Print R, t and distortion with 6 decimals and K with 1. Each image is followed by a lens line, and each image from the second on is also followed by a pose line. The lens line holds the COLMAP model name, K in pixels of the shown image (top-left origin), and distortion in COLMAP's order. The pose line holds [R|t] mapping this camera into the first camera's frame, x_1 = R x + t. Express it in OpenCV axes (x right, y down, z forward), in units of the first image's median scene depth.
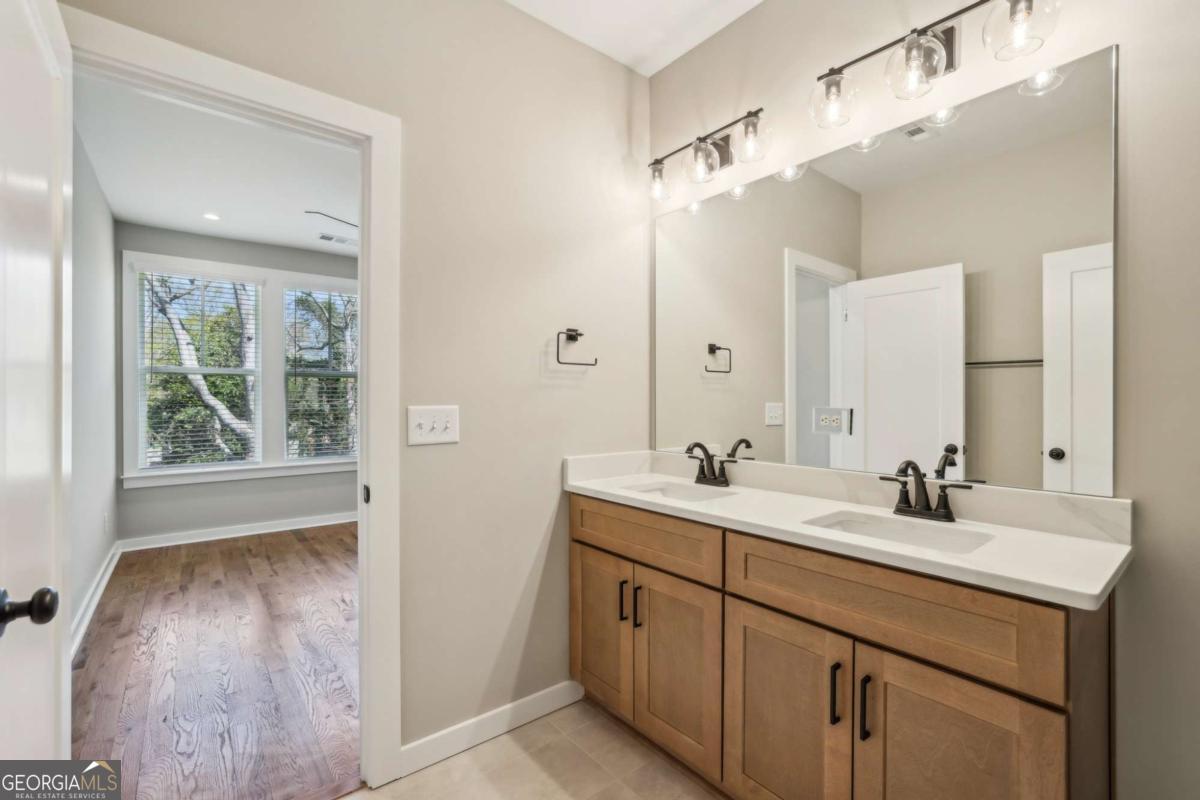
lens RADIAL K [[521.3, 0, 600.4], [0, 521.3, 405.2], [0, 0, 1]] dist [0.000971, -0.000020]
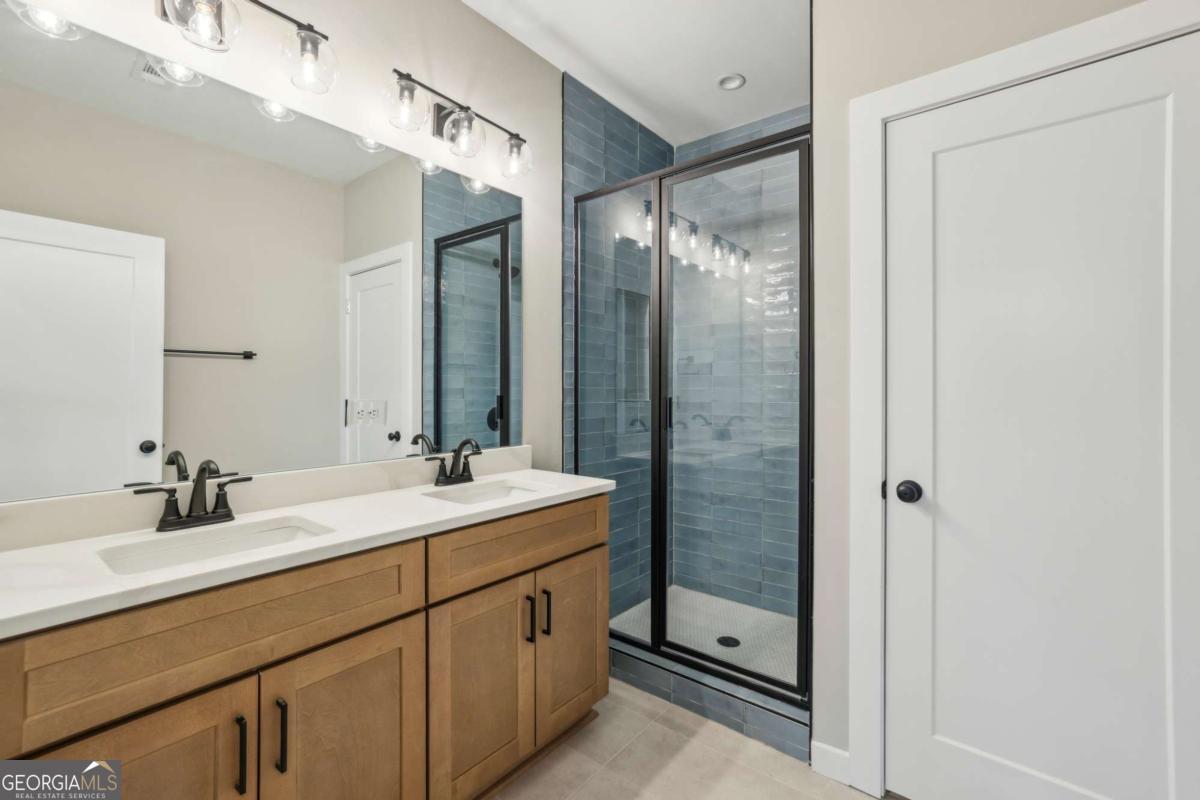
lens RADIAL K [[521.3, 0, 623.9], [0, 521.3, 383.7], [0, 0, 1]] dist [0.000971, -0.000020]
pose [[-0.228292, 0.012996, 0.973506, -0.437618], [0.009917, 0.999890, -0.011023, -0.006190], [-0.973542, 0.007138, -0.228396, 0.539815]]
